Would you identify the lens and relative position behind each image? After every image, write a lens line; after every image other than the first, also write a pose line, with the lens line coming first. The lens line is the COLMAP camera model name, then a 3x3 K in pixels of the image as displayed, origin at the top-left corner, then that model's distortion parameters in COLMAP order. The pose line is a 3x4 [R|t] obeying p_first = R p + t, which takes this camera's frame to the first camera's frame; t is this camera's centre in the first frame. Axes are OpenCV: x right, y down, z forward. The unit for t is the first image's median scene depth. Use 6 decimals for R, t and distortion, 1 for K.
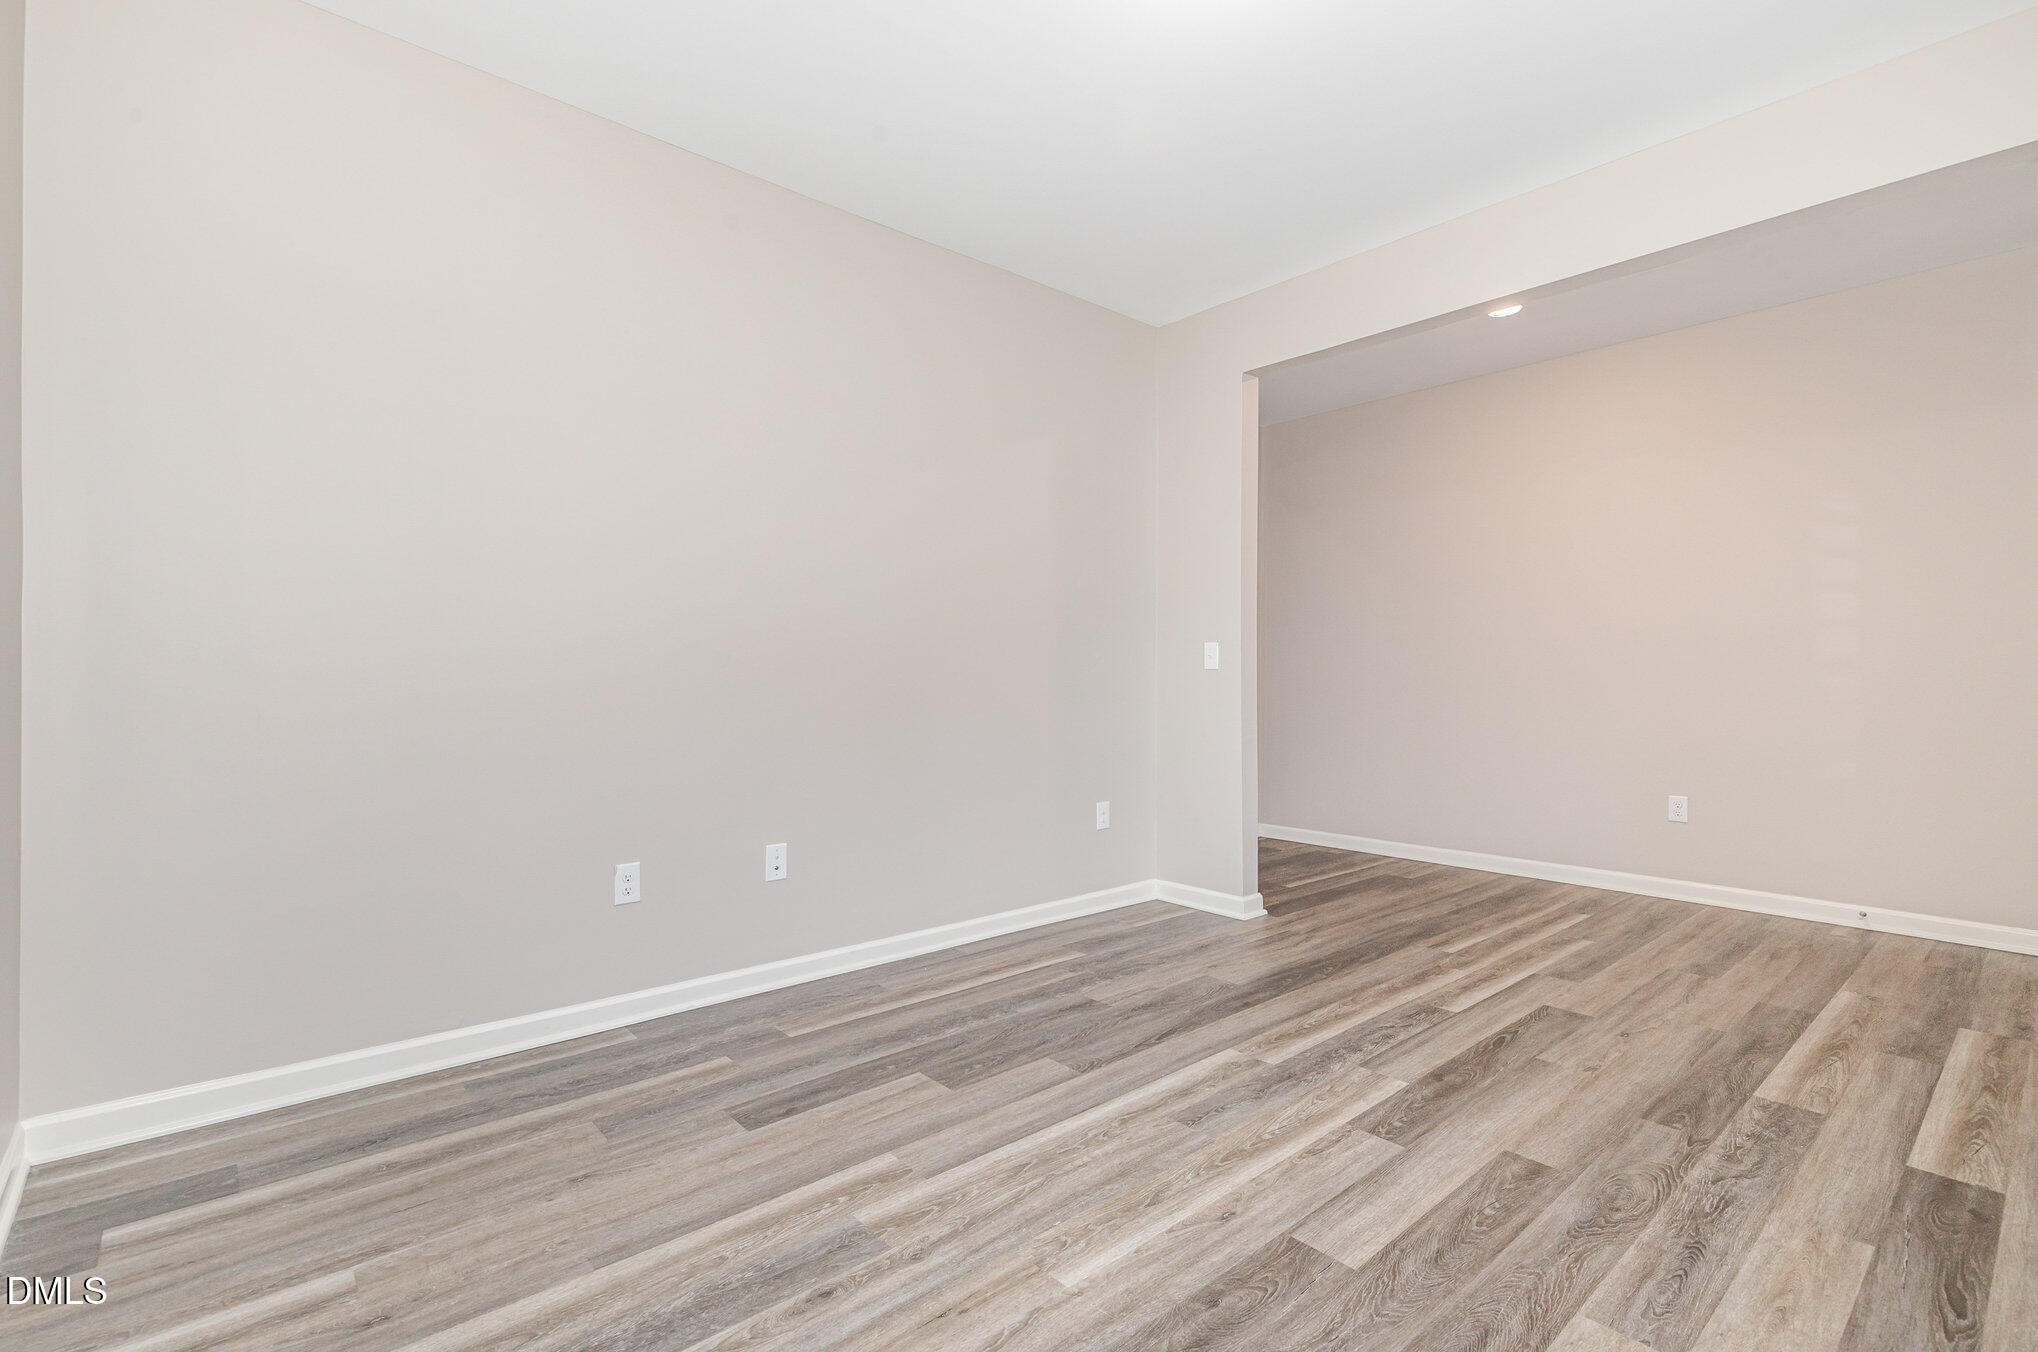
lens RADIAL K [[934.4, 0, 1016.6], [0, 934.4, 677.5], [0, 0, 1]] dist [0.010836, -0.001324]
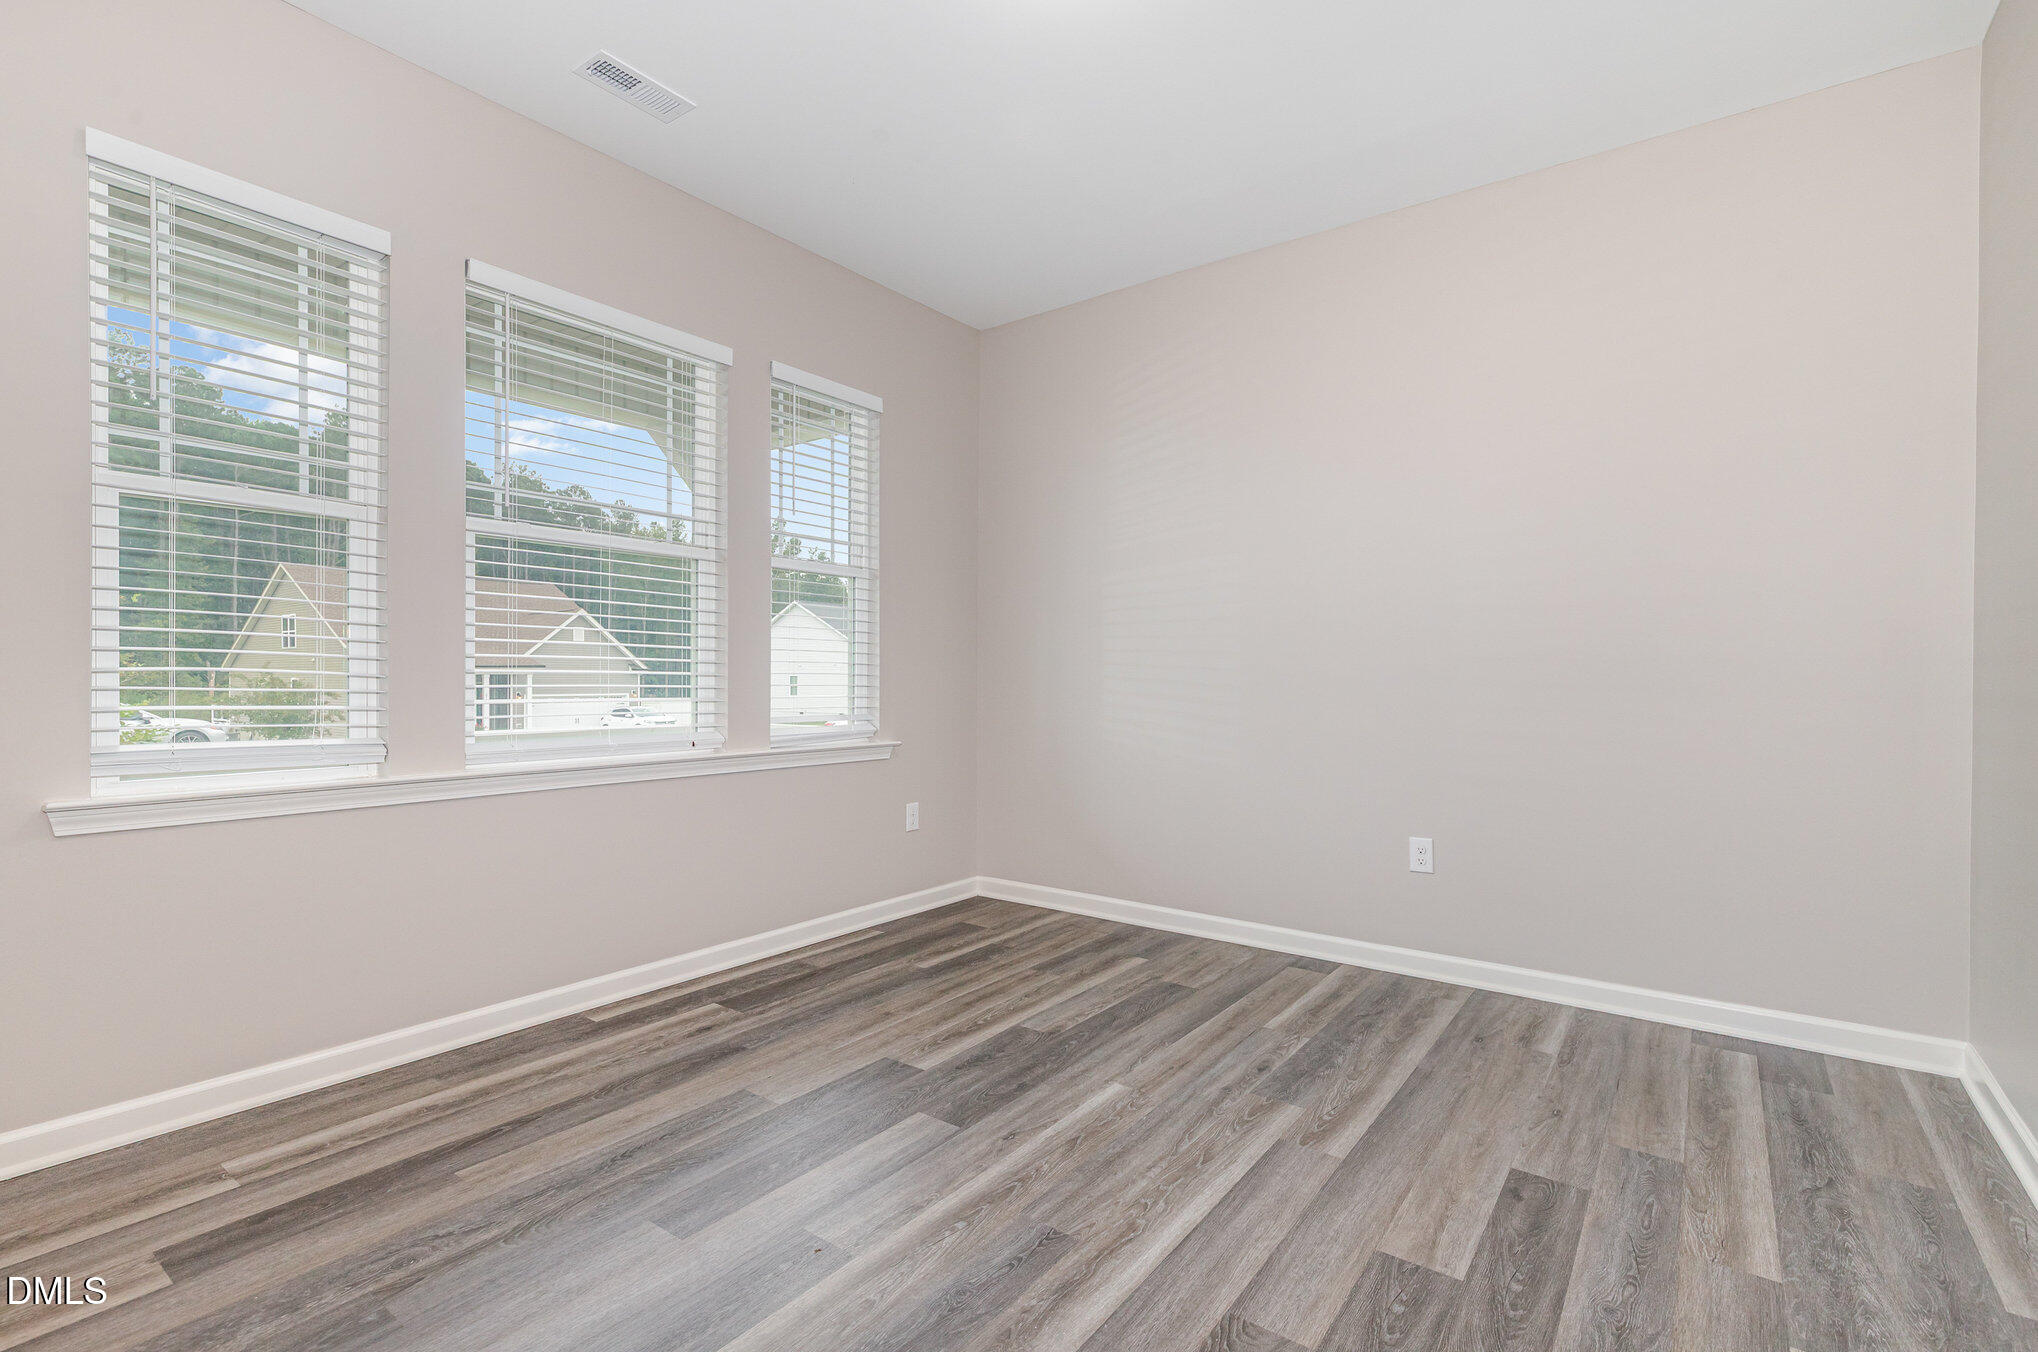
lens RADIAL K [[934.4, 0, 1029.6], [0, 934.4, 675.4], [0, 0, 1]] dist [0.010836, -0.001324]
pose [[-0.974833, -0.007317, -0.222814, 0.425969], [-0.007119, 0.999973, -0.001690, 0.001108], [0.222821, -0.000062, -0.974859, 1.961841]]
